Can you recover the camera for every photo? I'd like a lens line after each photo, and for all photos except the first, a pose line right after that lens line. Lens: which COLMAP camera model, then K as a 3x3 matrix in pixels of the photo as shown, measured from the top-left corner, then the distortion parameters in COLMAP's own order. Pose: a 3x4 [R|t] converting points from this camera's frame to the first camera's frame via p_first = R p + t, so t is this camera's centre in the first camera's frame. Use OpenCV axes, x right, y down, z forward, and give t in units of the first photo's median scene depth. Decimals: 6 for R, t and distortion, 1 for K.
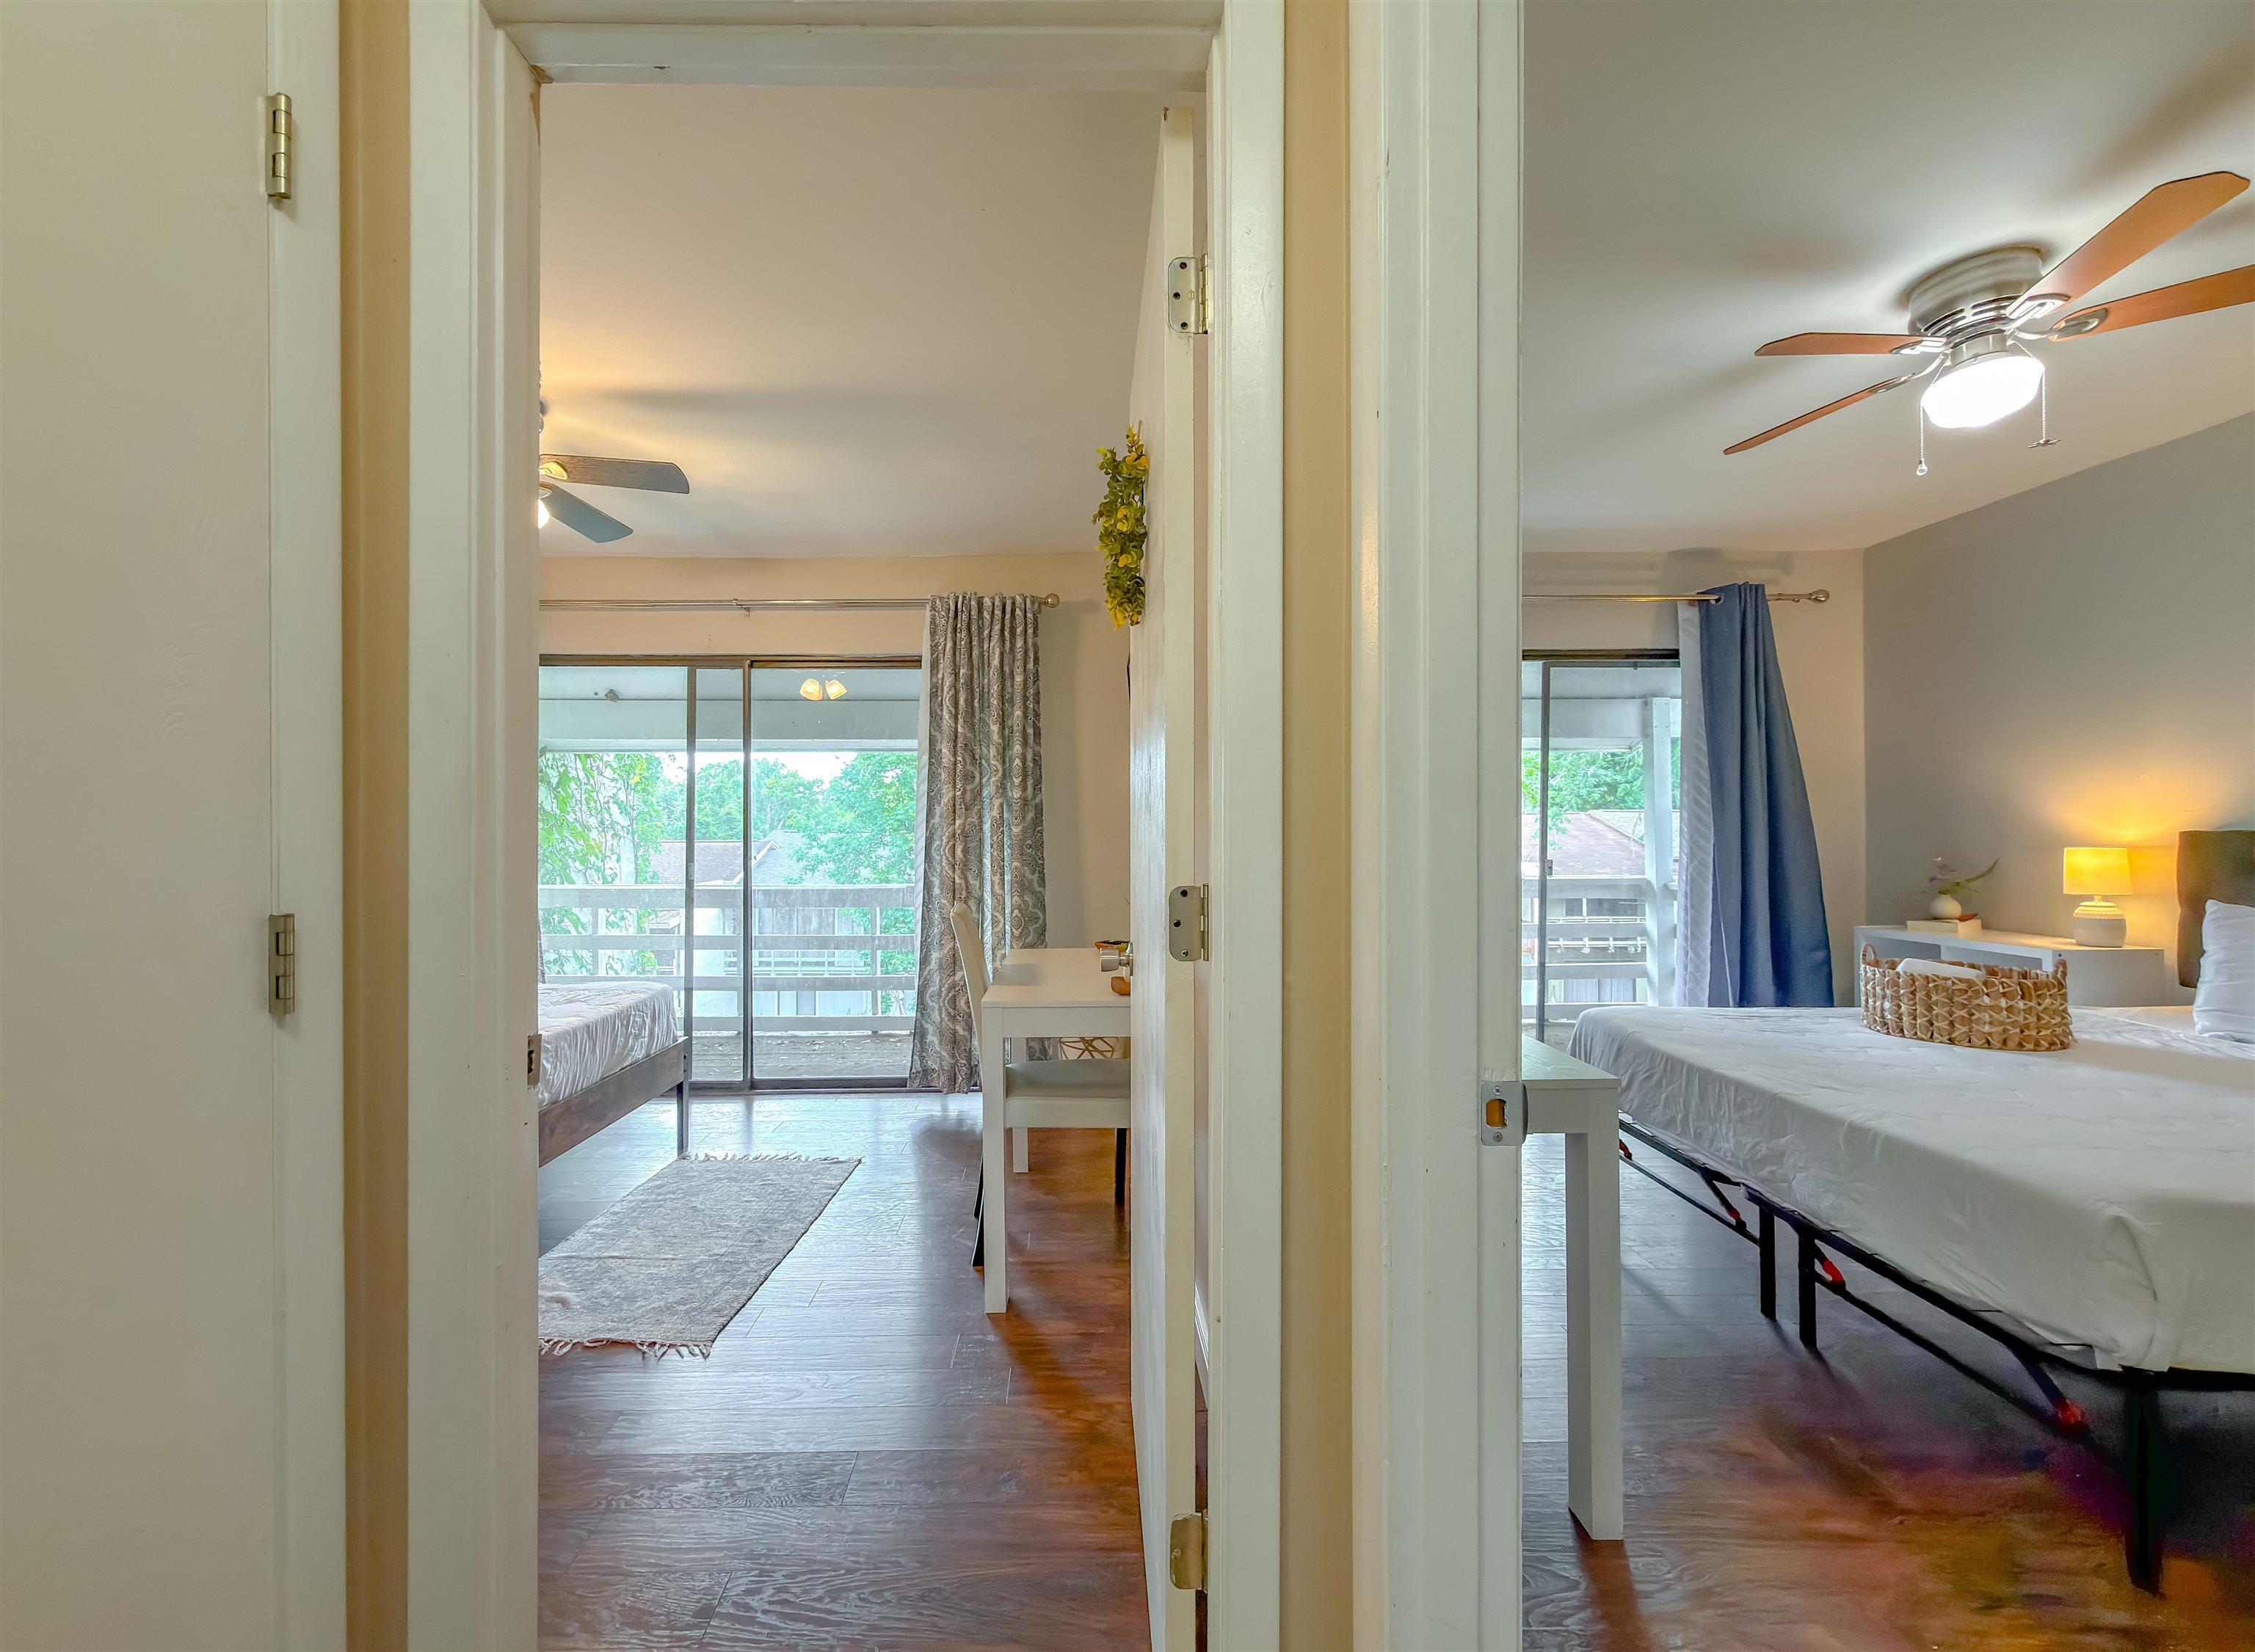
lens RADIAL K [[921.3, 0, 1127.9], [0, 921.3, 820.9], [0, 0, 1]] dist [0.000418, 0.000052]
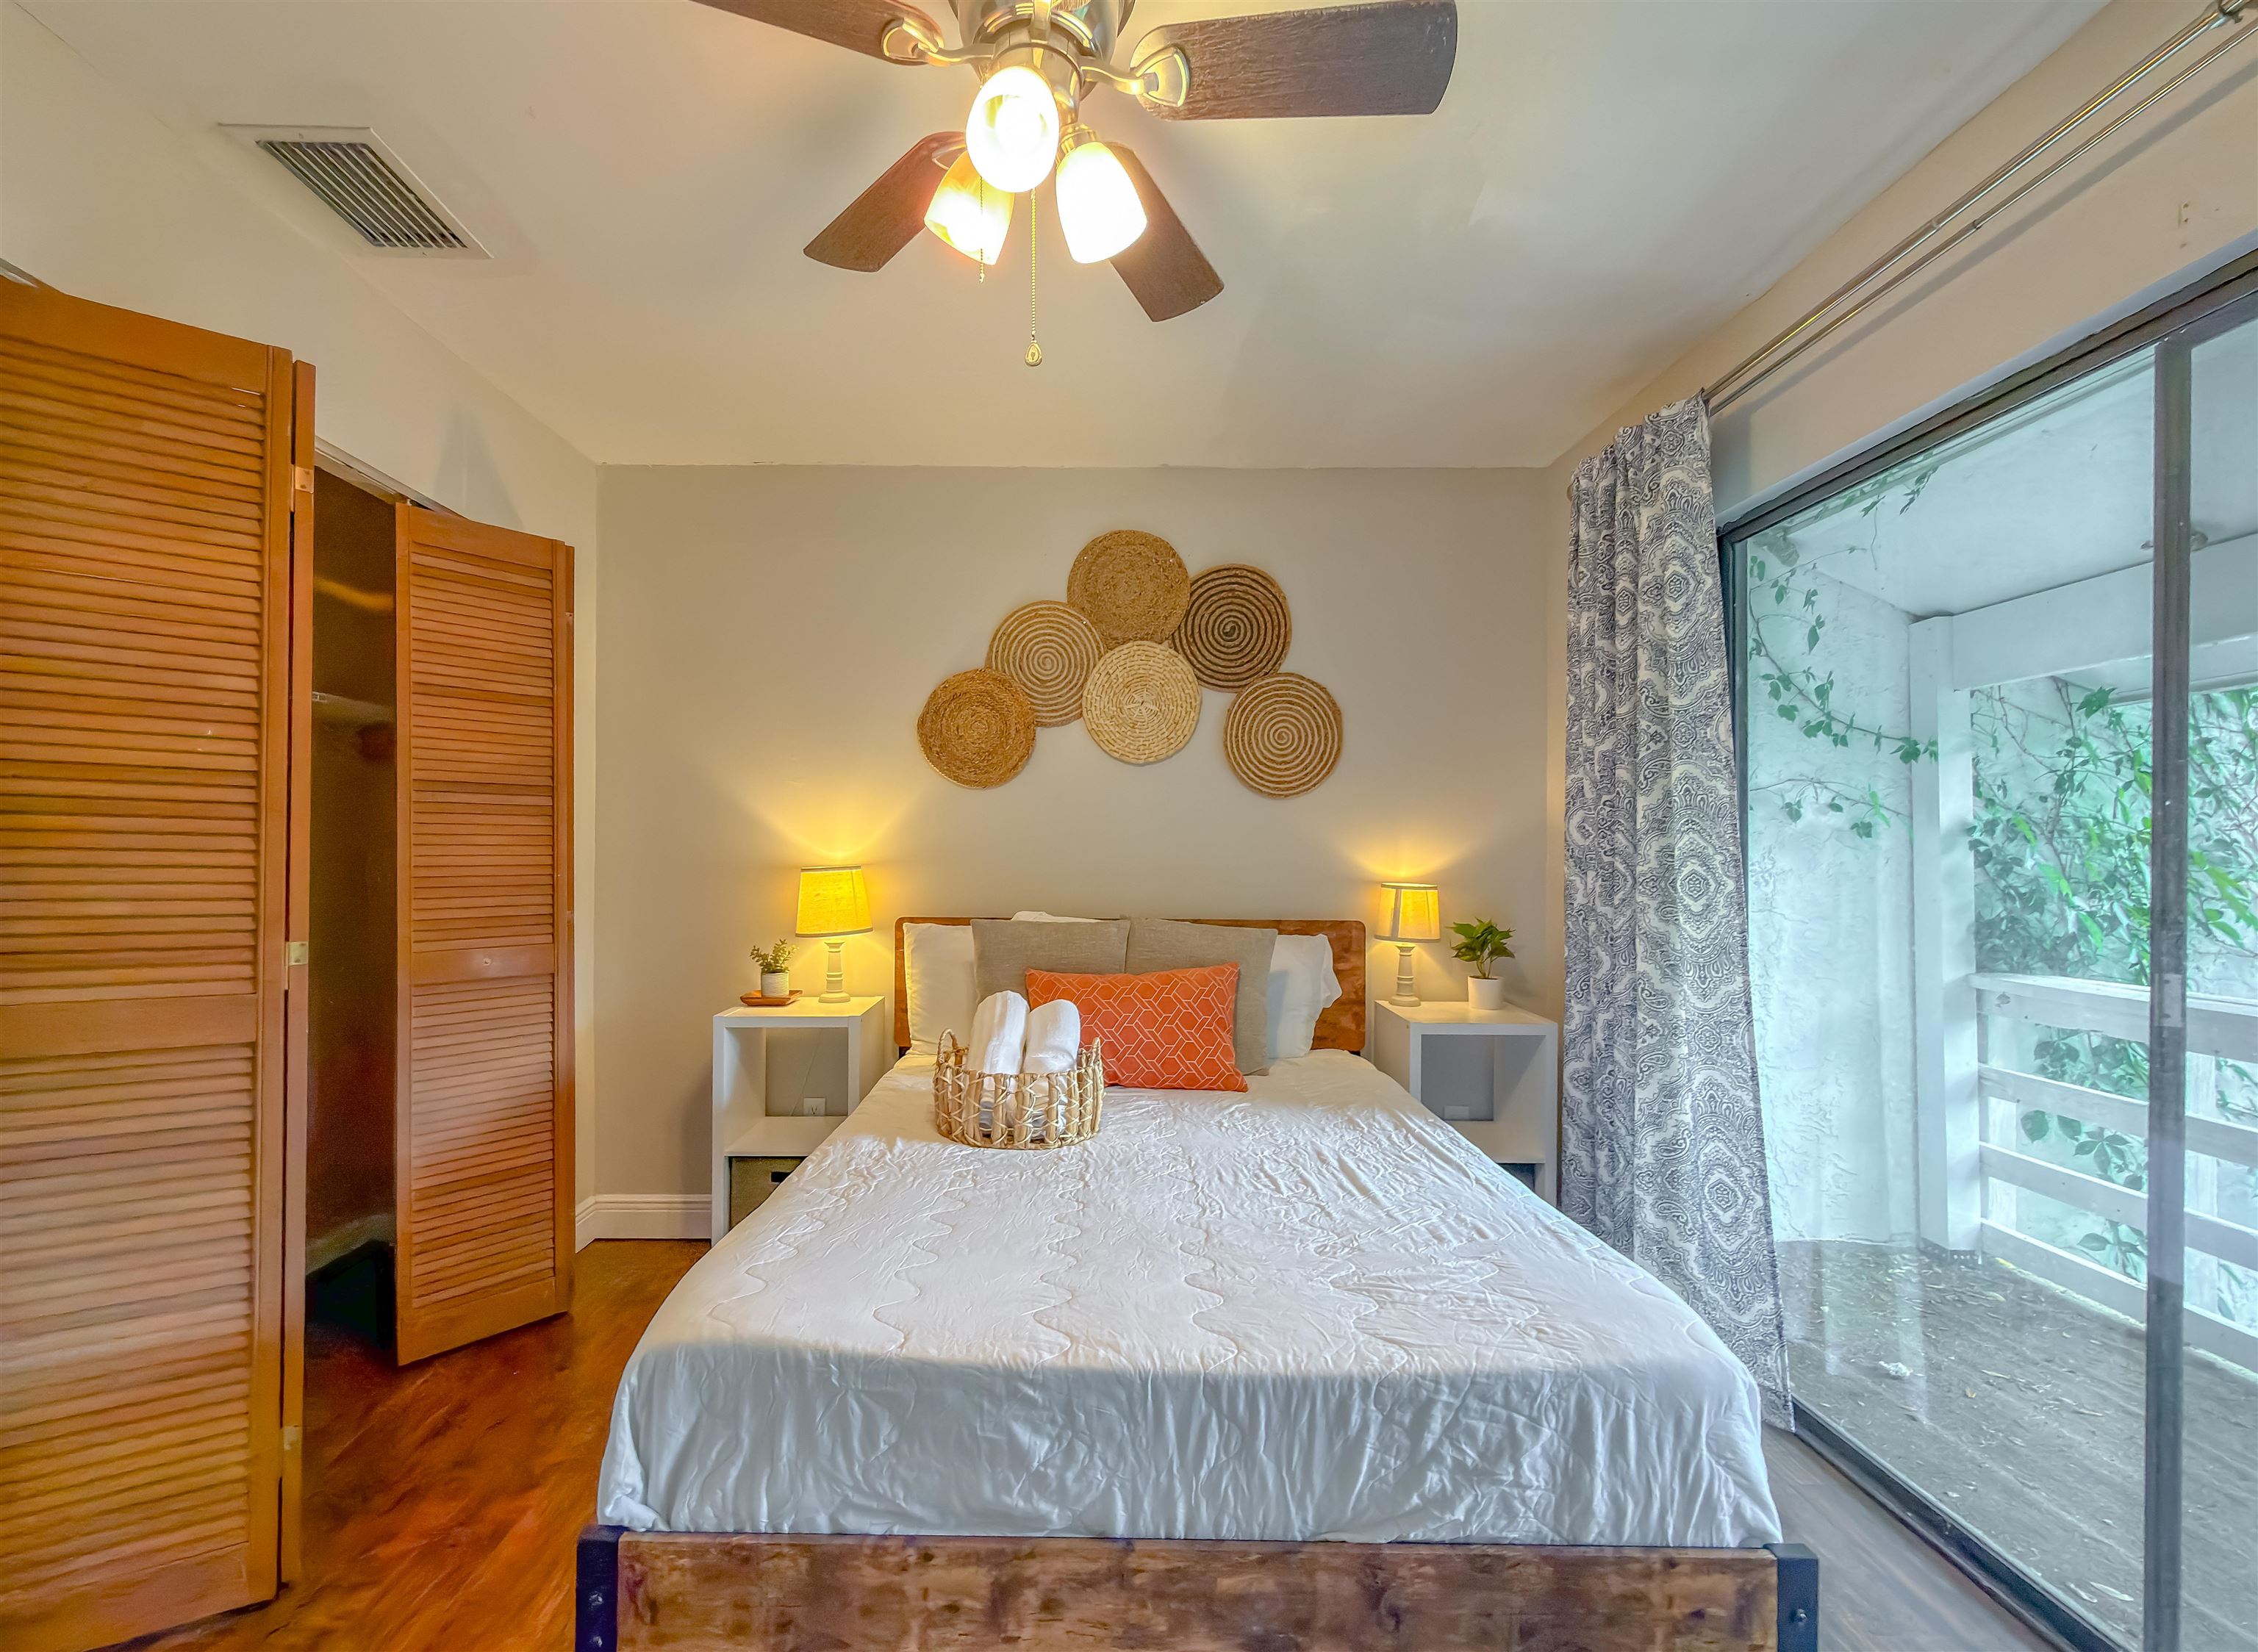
lens RADIAL K [[977.7, 0, 1122.0], [0, 977.7, 856.3], [0, 0, 1]] dist [-0.000486, -0.000027]
pose [[-0.051610, -0.002448, -0.998664, -0.127964], [0.005379, 0.999982, -0.002729, 0.004996], [0.998653, -0.005512, -0.051596, 0.690535]]
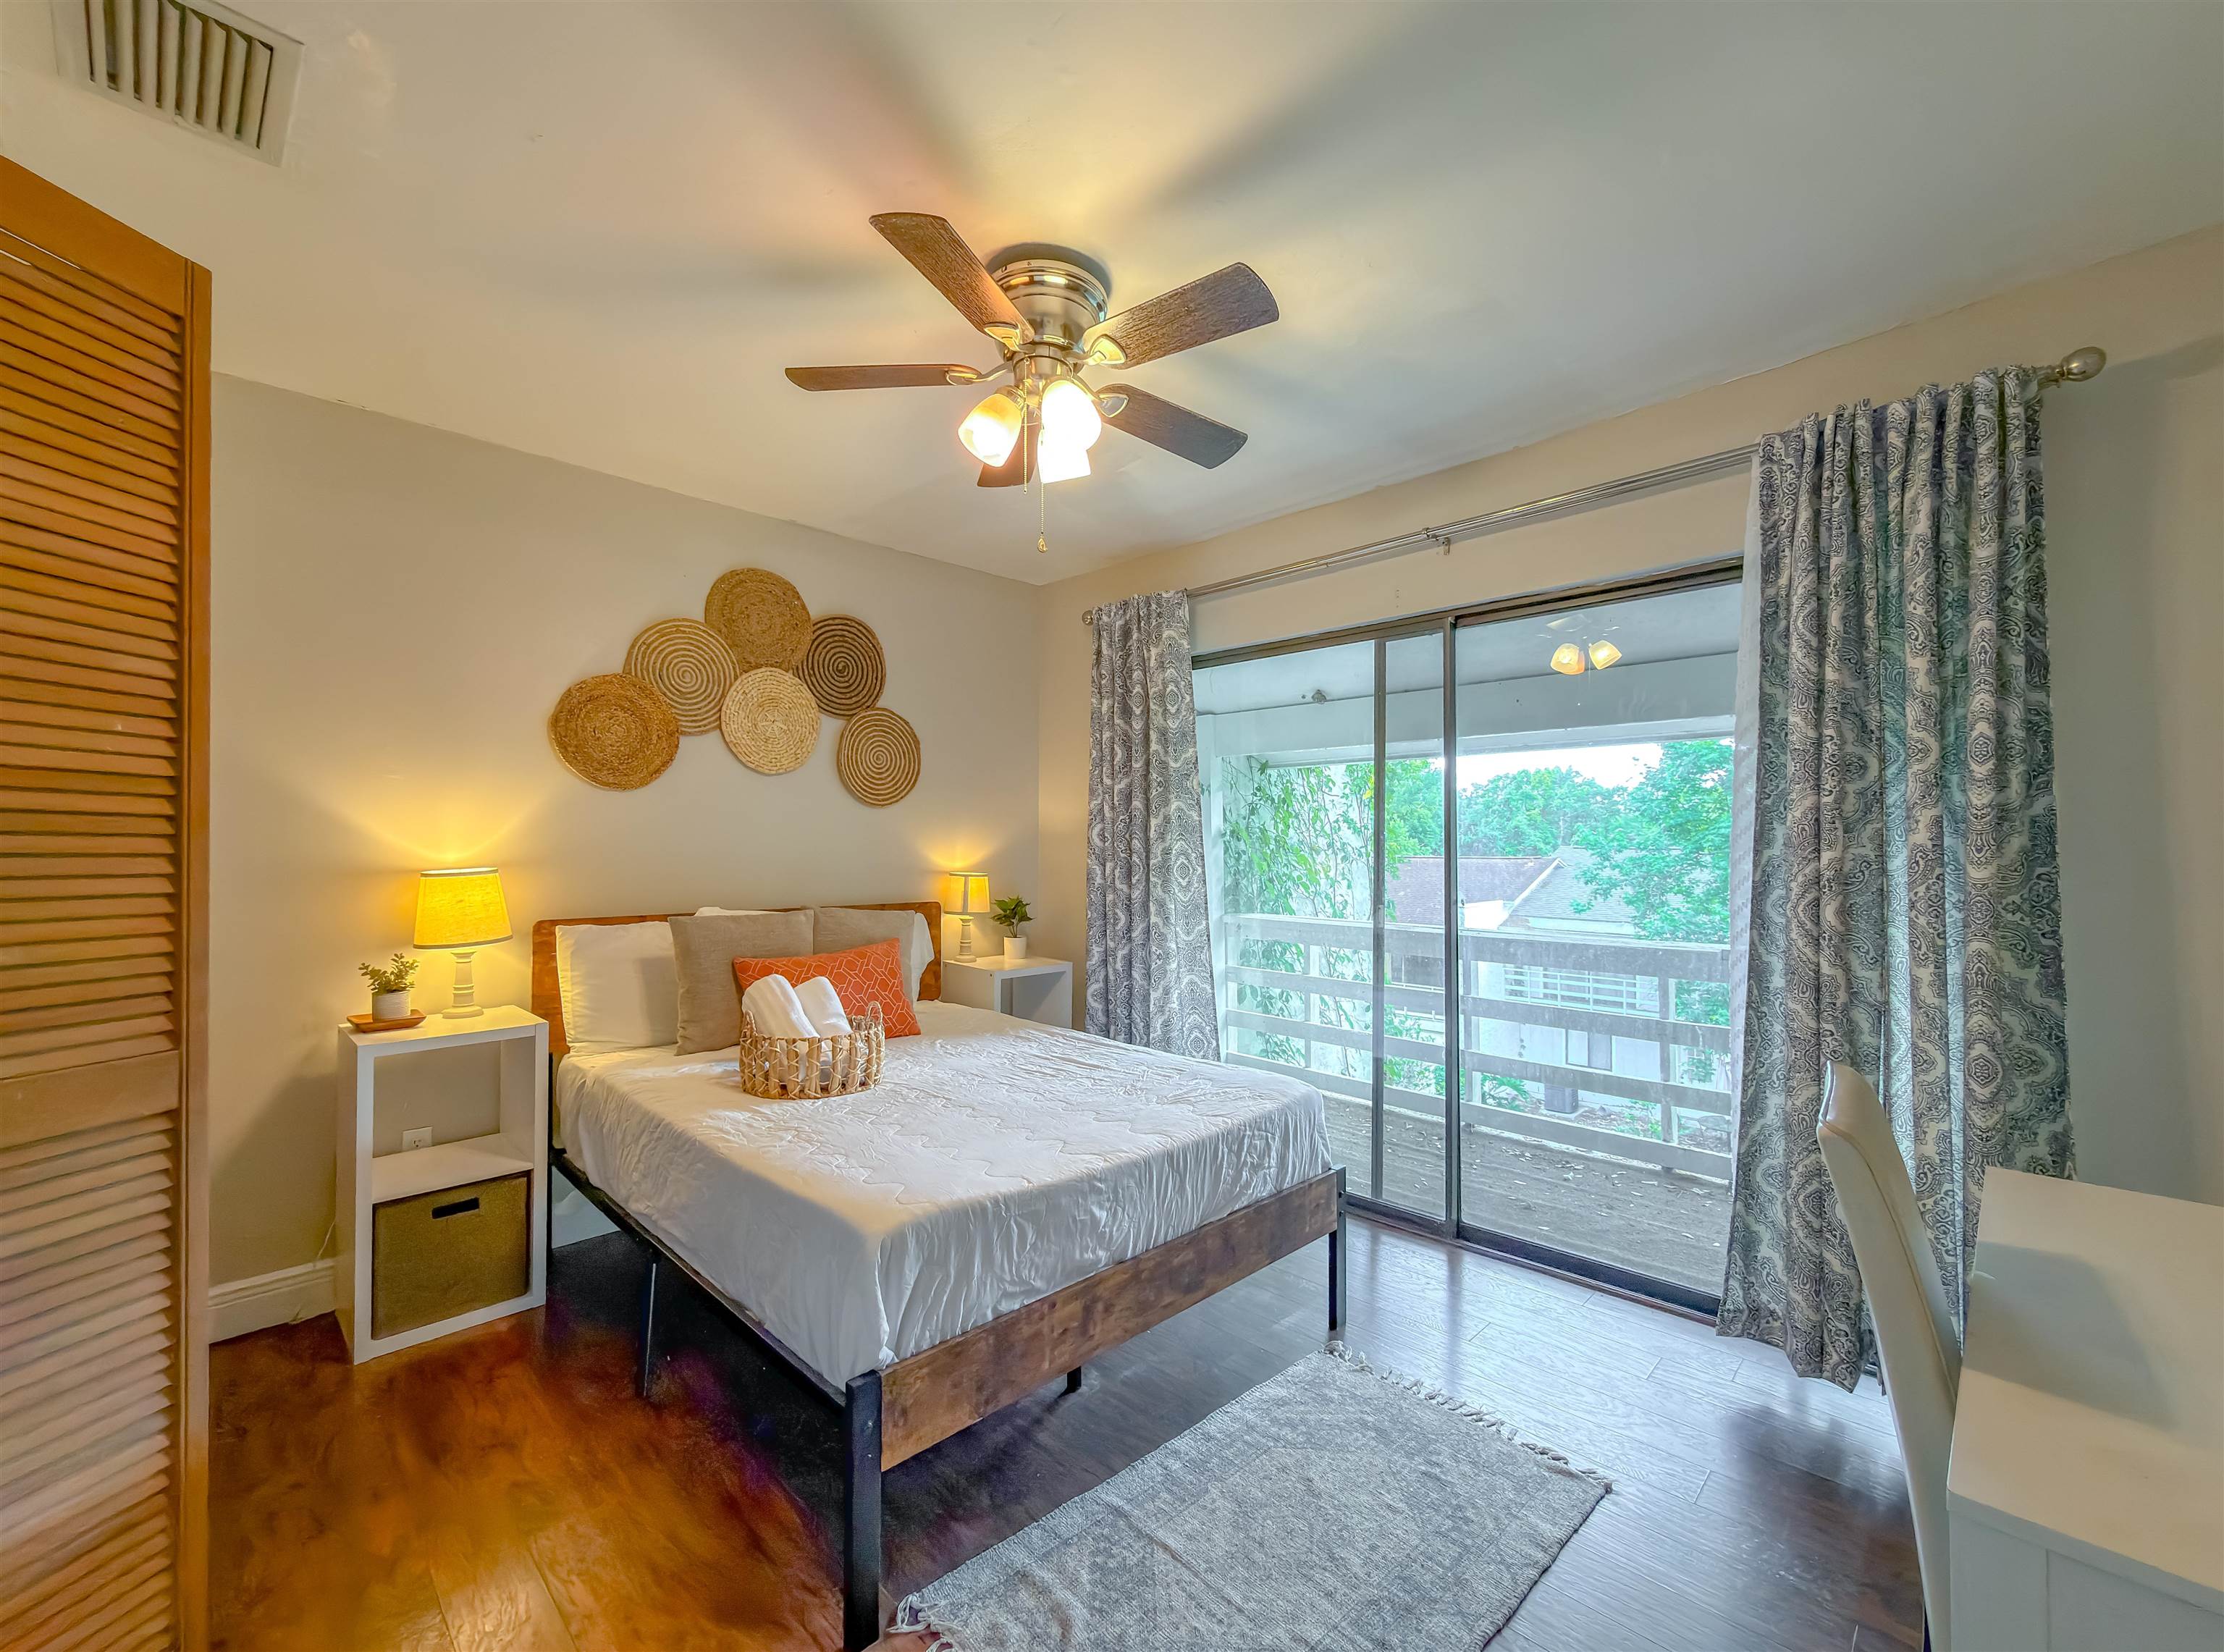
lens RADIAL K [[942.9, 0, 1107.2], [0, 942.9, 833.5], [0, 0, 1]] dist [-0.000307, -0.000087]
pose [[0.677343, -0.004557, -0.735653, -0.067937], [0.004532, 0.999988, -0.002022, -0.011637], [0.735654, -0.001964, 0.677355, 0.341090]]
